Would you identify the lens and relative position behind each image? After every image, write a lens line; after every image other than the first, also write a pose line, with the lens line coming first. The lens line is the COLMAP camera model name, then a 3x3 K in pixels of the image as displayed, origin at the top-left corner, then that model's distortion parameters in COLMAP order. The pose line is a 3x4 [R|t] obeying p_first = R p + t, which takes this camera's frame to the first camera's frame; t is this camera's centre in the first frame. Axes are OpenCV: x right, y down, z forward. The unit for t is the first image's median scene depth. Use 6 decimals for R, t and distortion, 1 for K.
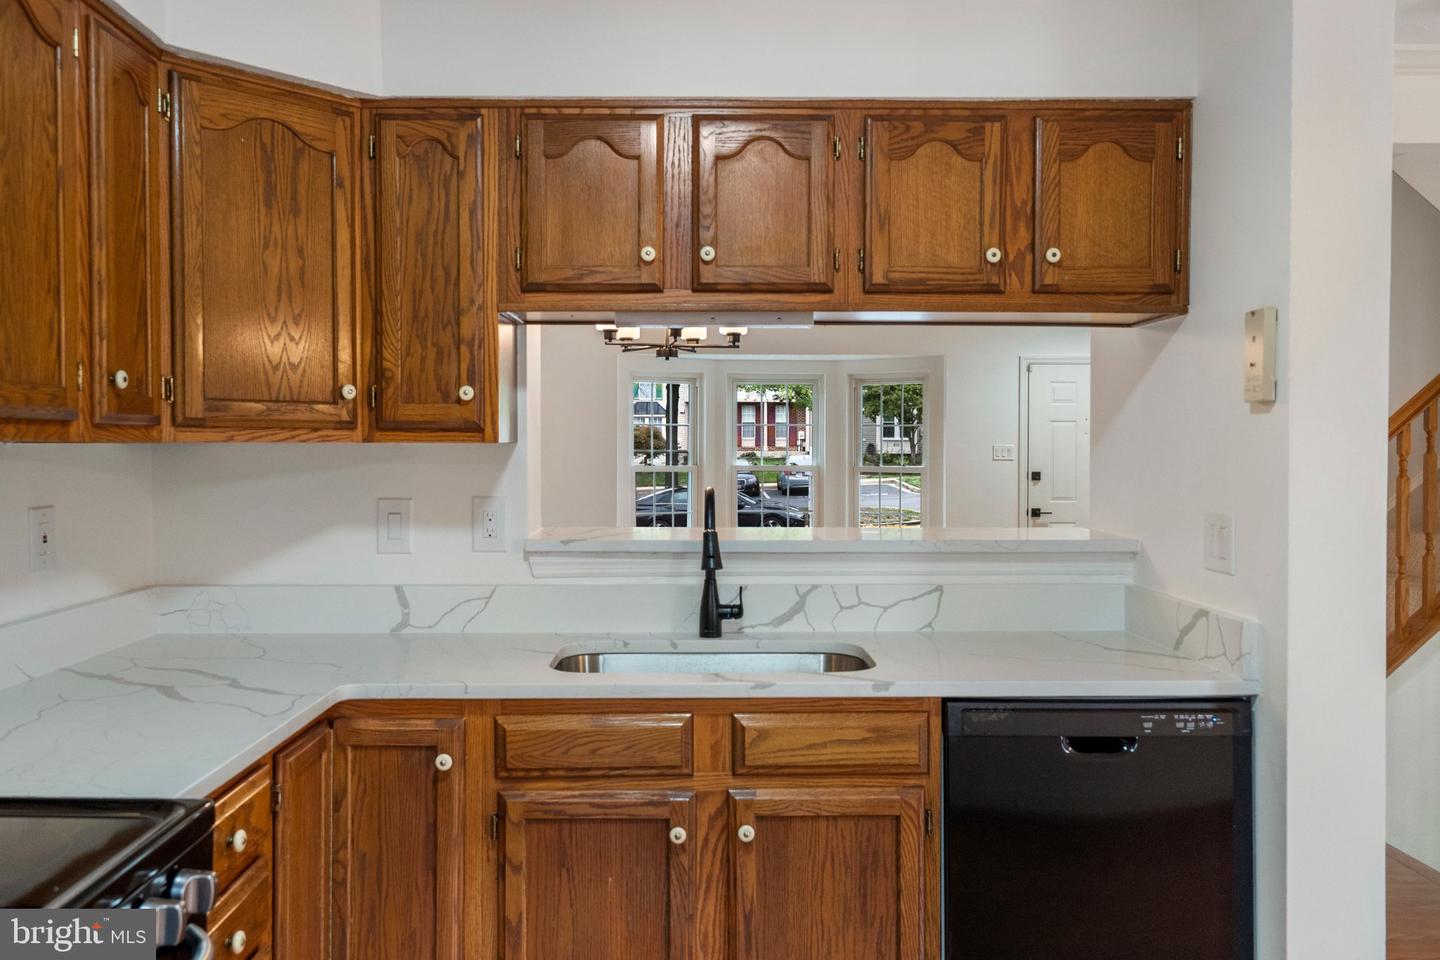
lens RADIAL K [[1112.2, 0, 671.5], [0, 1112.2, 473.4], [0, 0, 1]] dist [-0.002838, -0.003386]
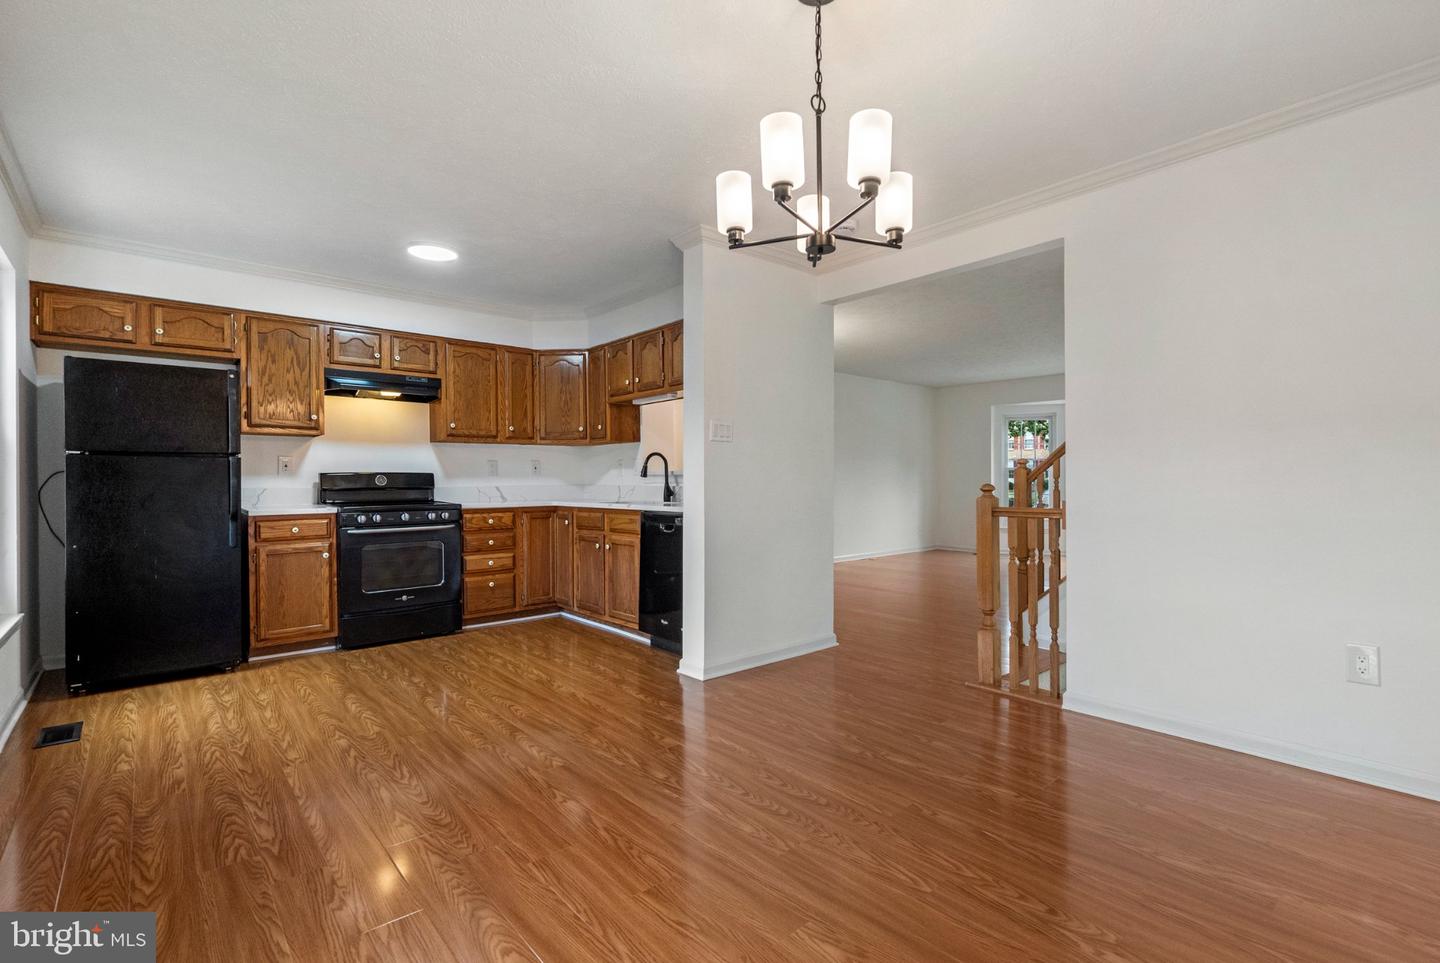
lens RADIAL K [[665.9, 0, 711.7], [0, 665.9, 486.7], [0, 0, 1]] dist [-0.004701, 0.000771]
pose [[0.632102, 0.005099, -0.774869, 1.690821], [-0.010212, 0.999946, -0.001751, 0.118309], [0.774818, 0.009020, 0.632120, -0.069428]]
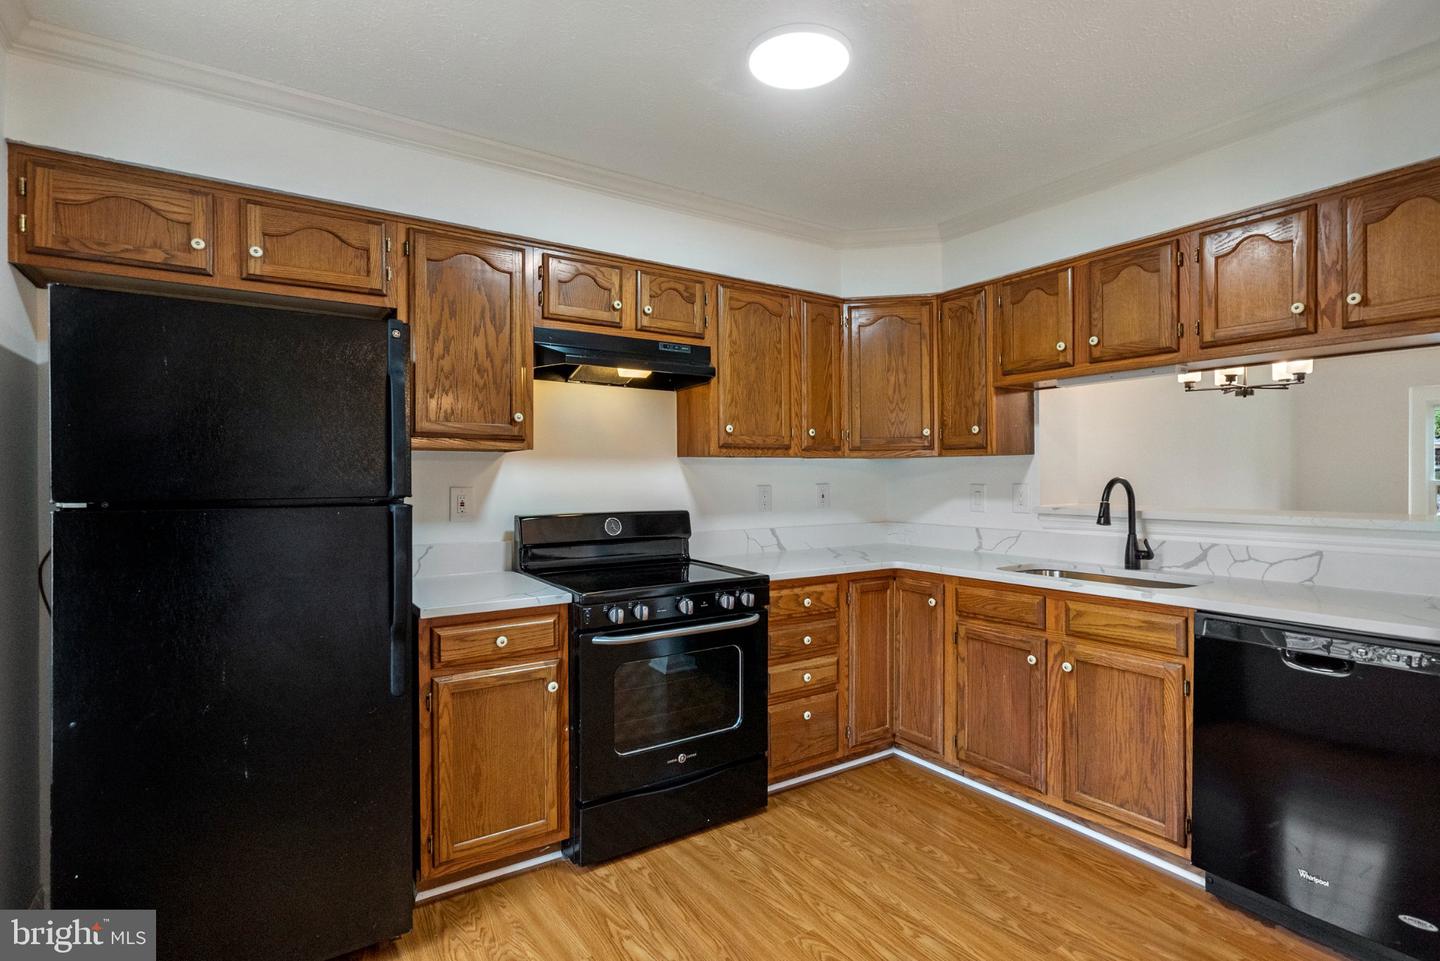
lens RADIAL K [[708.6, 0, 720.1], [0, 708.6, 478.9], [0, 0, 1]] dist [-0.008212, 0.003521]
pose [[0.542215, 0.000189, -0.840240, 0.638265], [-0.011443, 0.999909, -0.007159, 0.031637], [0.840162, 0.013496, 0.542168, -0.080361]]
